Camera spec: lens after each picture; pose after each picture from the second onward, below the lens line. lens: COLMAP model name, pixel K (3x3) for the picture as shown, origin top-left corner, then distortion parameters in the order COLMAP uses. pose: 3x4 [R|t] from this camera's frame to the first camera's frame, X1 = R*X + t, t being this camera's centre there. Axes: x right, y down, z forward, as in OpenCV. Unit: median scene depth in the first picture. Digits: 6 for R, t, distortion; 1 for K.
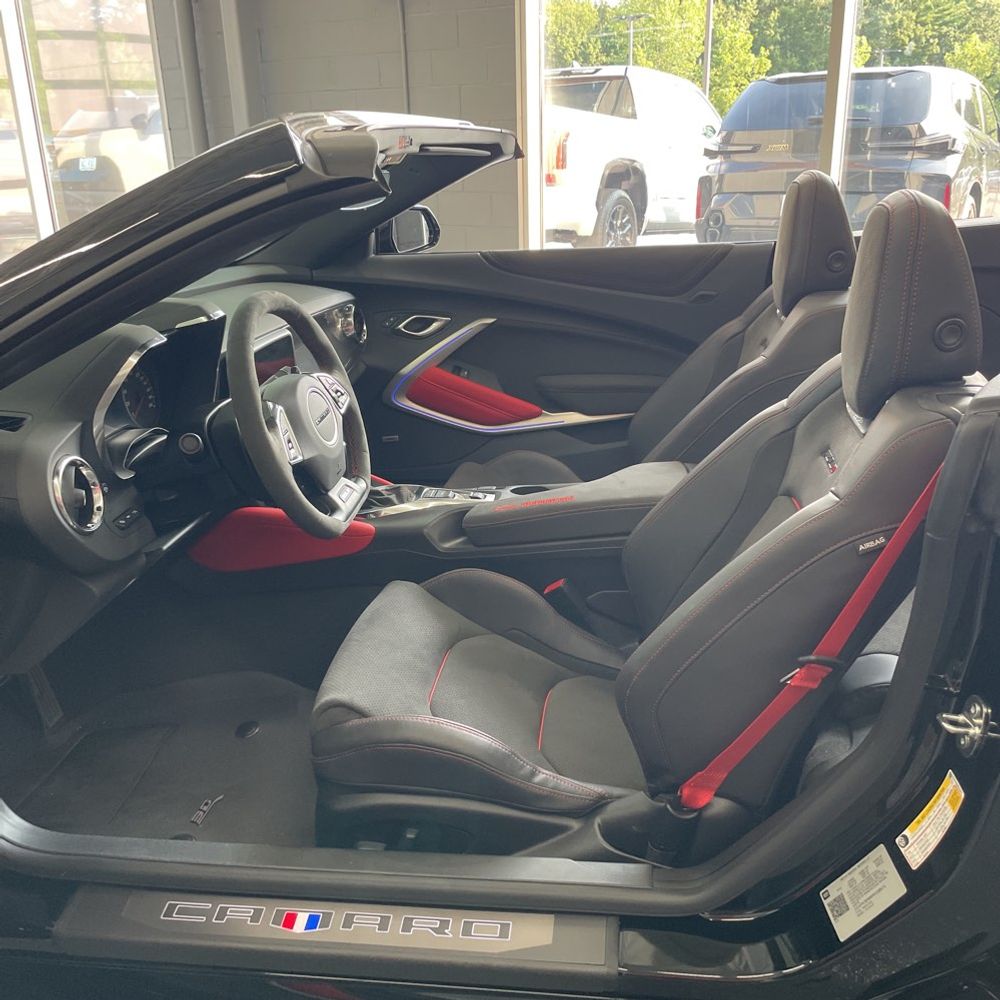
lens RADIAL K [[1011.8, 0, 500.0], [0, 1011.8, 500.0], [0, 0, 1]] dist [0.086240, -0.120448]
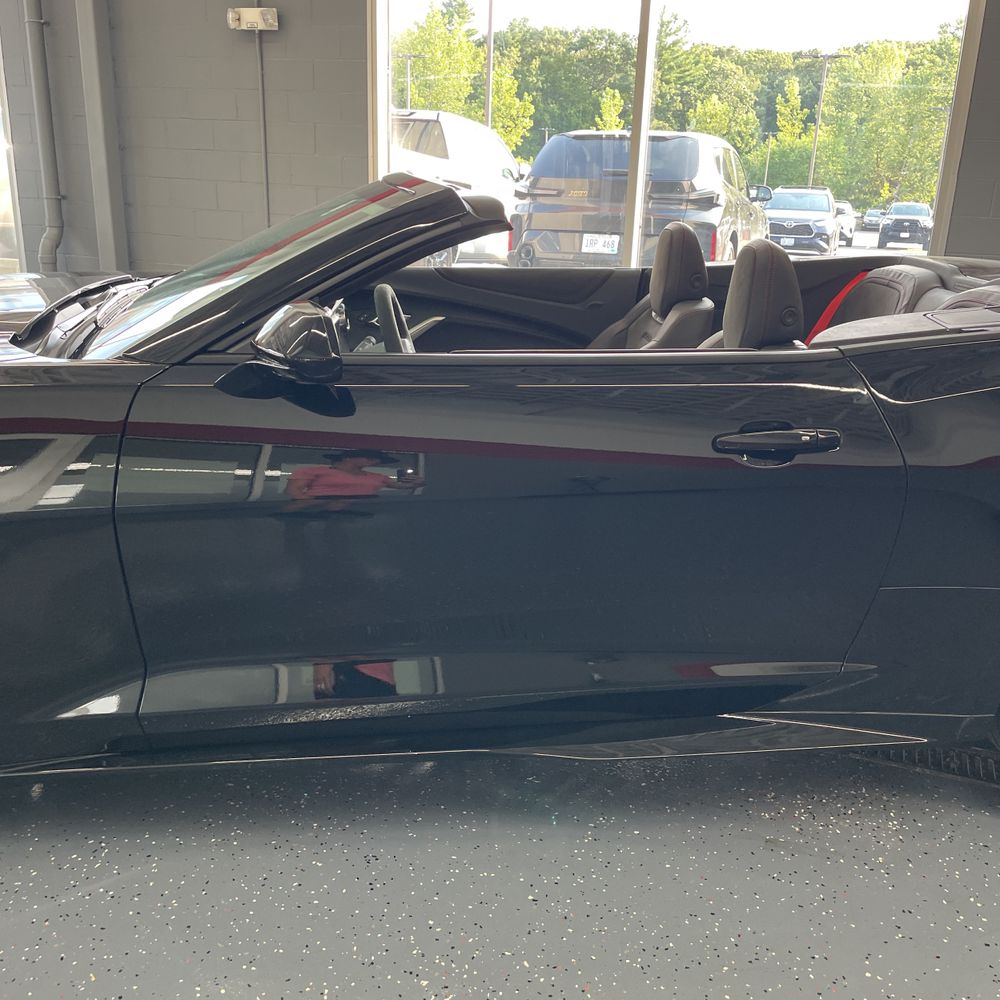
lens RADIAL K [[1011.8, 0, 500.0], [0, 1011.8, 500.0], [0, 0, 1]] dist [0.086240, -0.120448]
pose [[0.975284, -0.013951, 0.220516, -0.063467], [0.019657, 0.999526, -0.023702, 0.026599], [-0.220081, 0.027451, 0.975095, -0.088505]]
